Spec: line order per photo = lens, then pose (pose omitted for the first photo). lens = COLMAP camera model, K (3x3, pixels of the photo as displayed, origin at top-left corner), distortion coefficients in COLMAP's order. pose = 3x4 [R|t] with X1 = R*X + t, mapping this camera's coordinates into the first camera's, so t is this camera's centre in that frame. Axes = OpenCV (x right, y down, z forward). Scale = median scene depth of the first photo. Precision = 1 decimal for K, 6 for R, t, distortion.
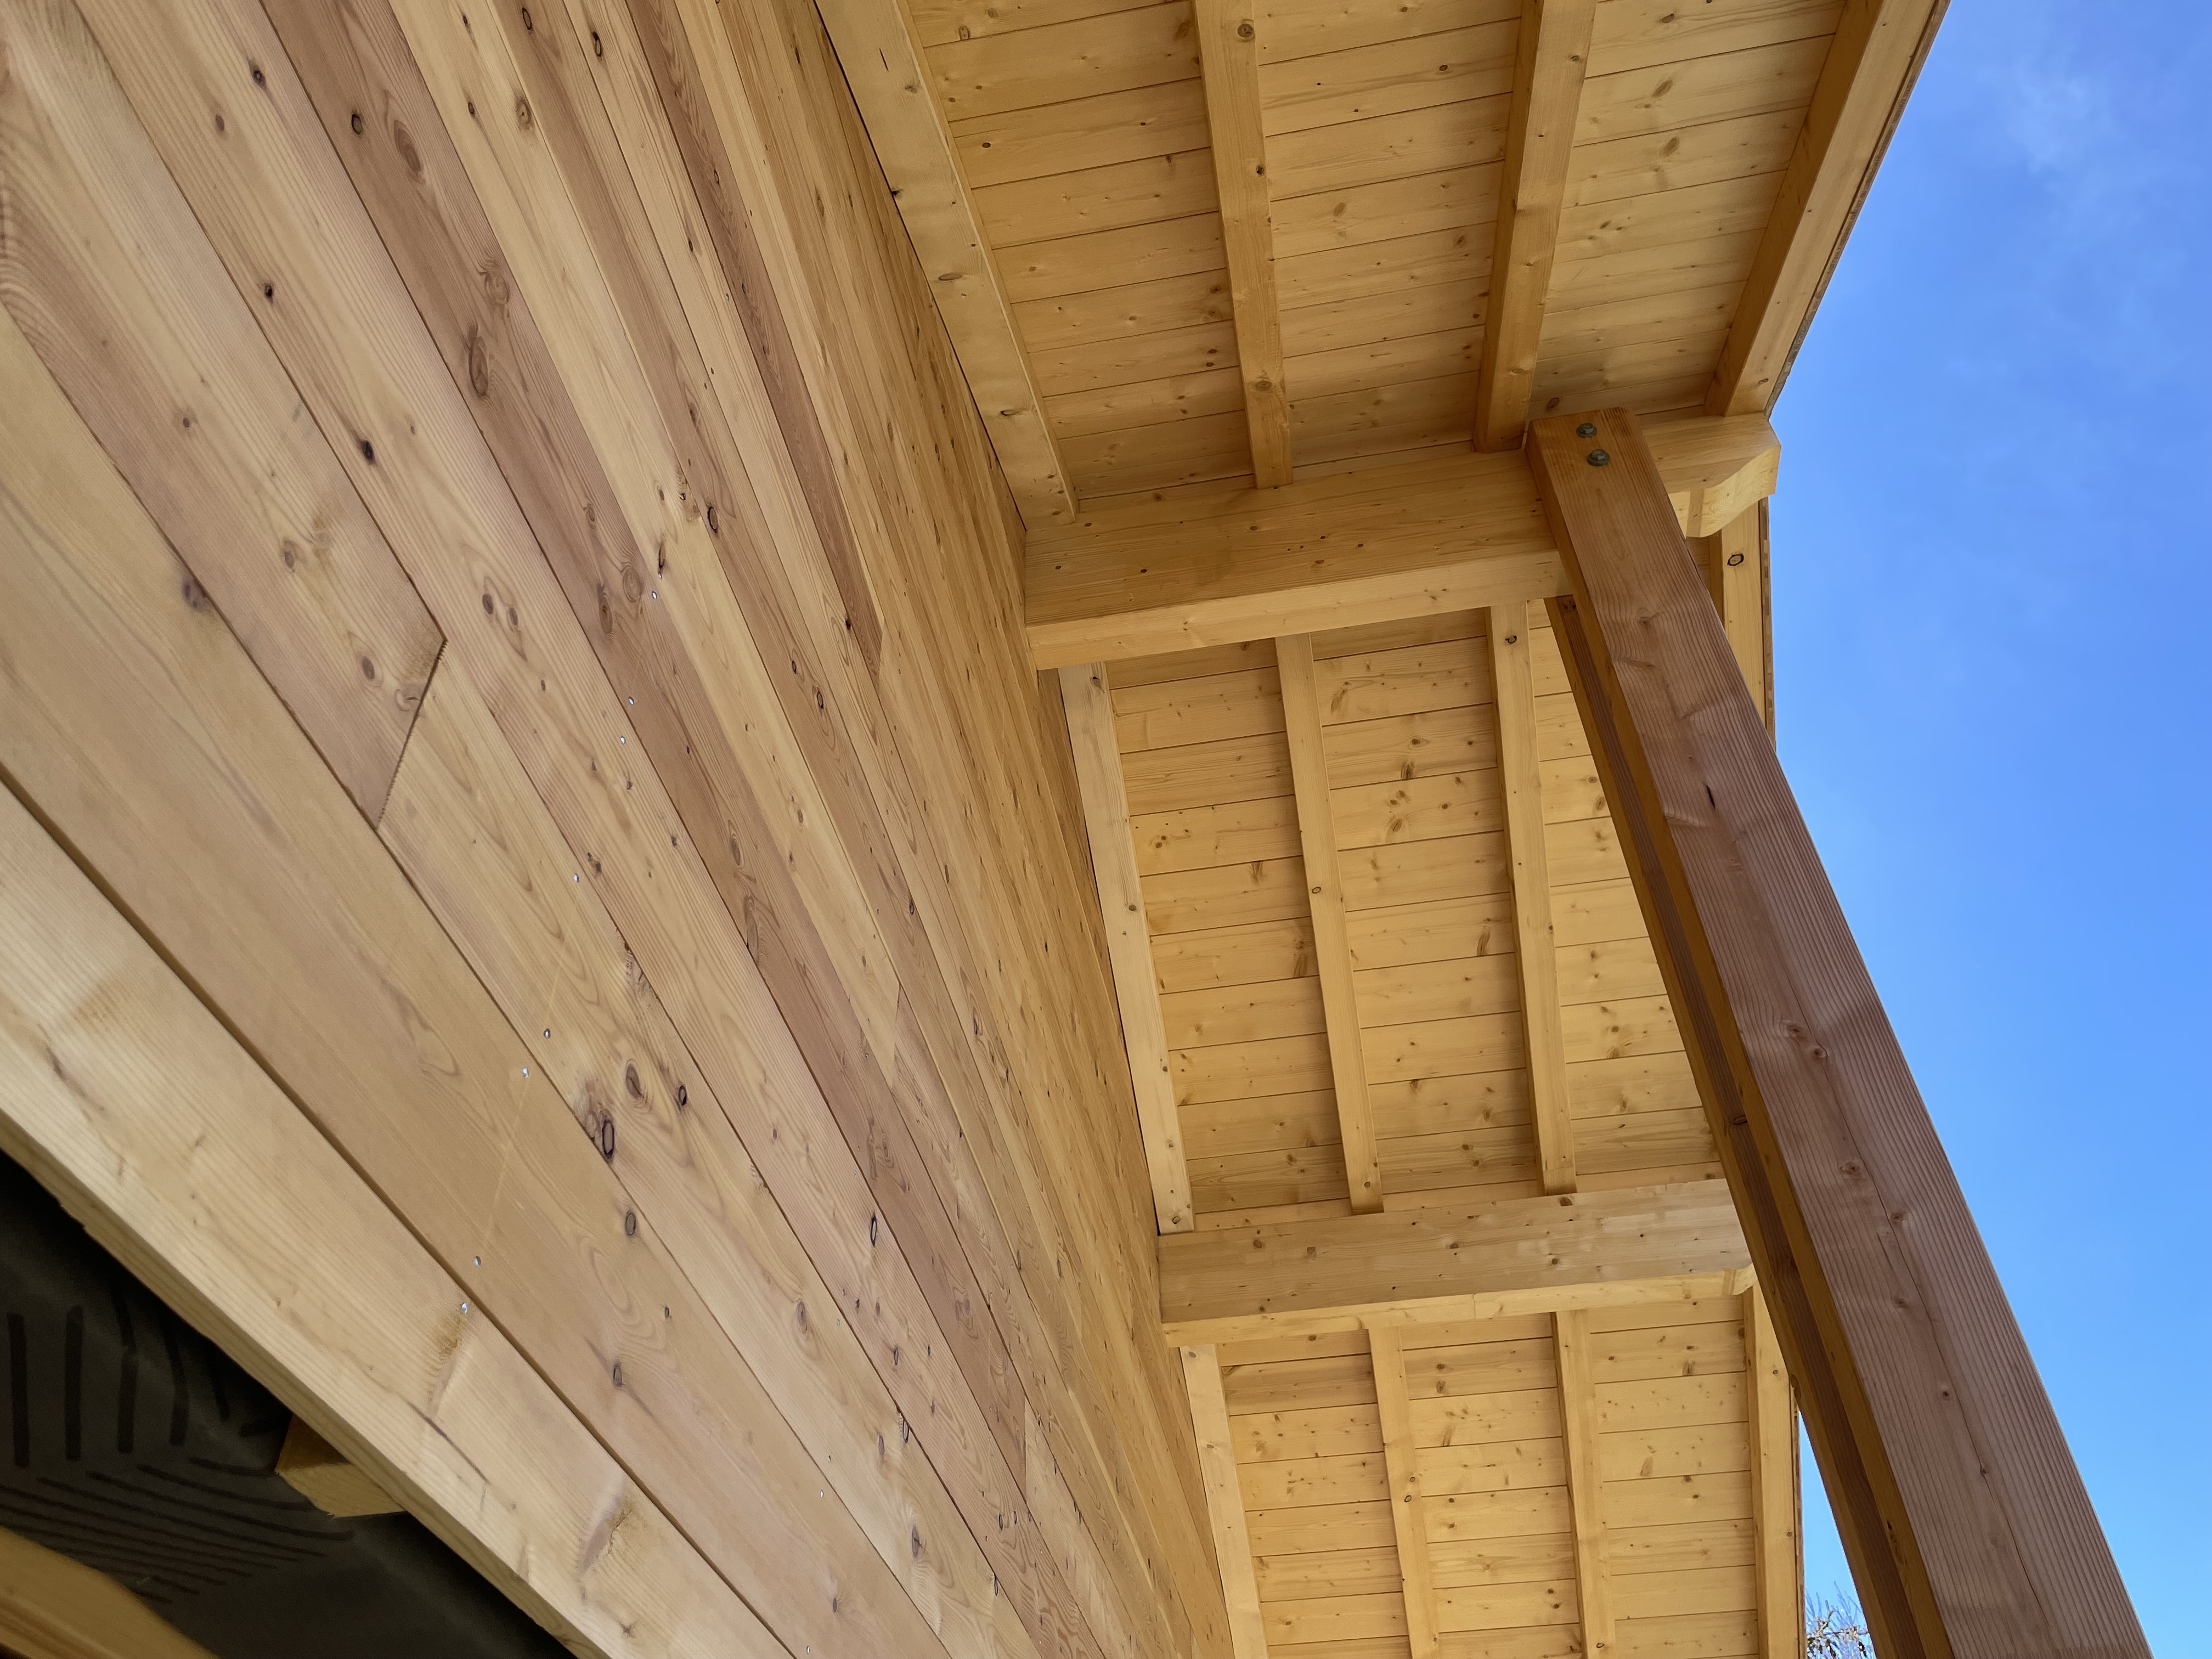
lens RADIAL K [[1661.1, 0, 1106.0], [0, 1661.1, 829.5], [0, 0, 1]] dist [0.091655, -0.155503]
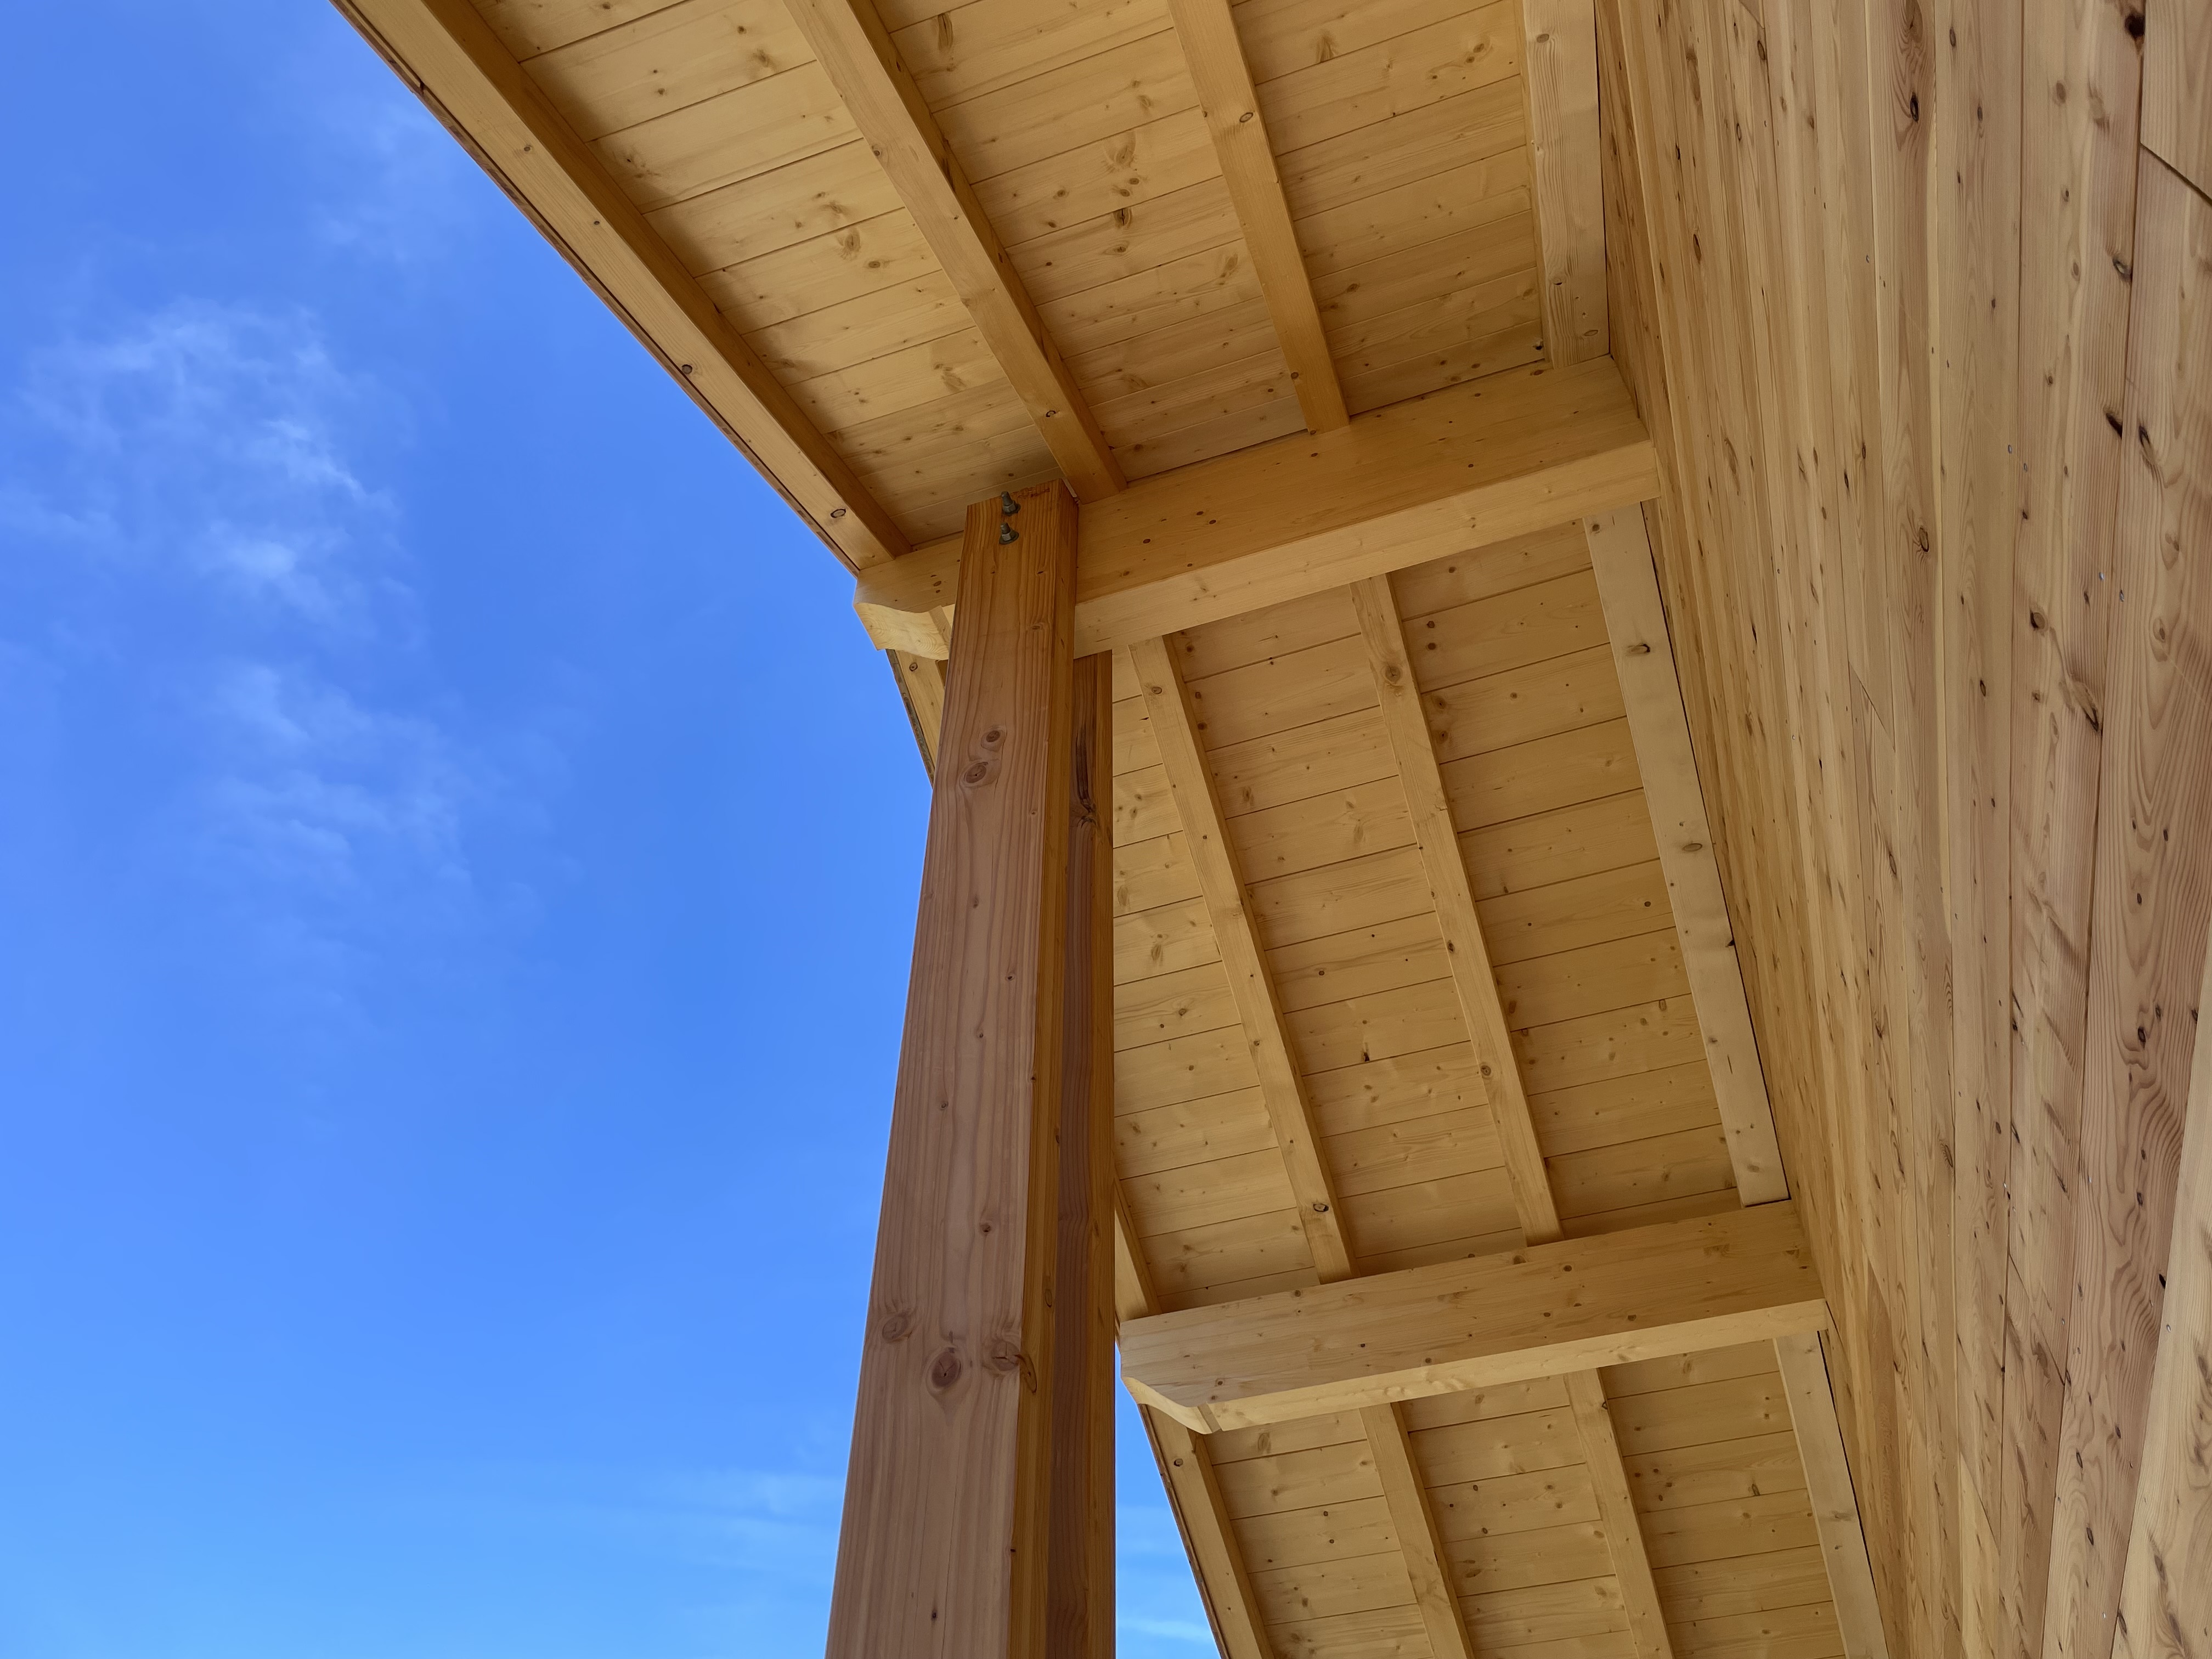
lens RADIAL K [[1661.1, 0, 1106.0], [0, 1661.1, 829.5], [0, 0, 1]] dist [0.091655, -0.155503]
pose [[-0.987522, 0.129403, 0.089754, 0.169650], [-0.095482, -0.038747, -0.994677, 0.719497], [-0.125237, -0.990835, 0.050619, 0.759043]]
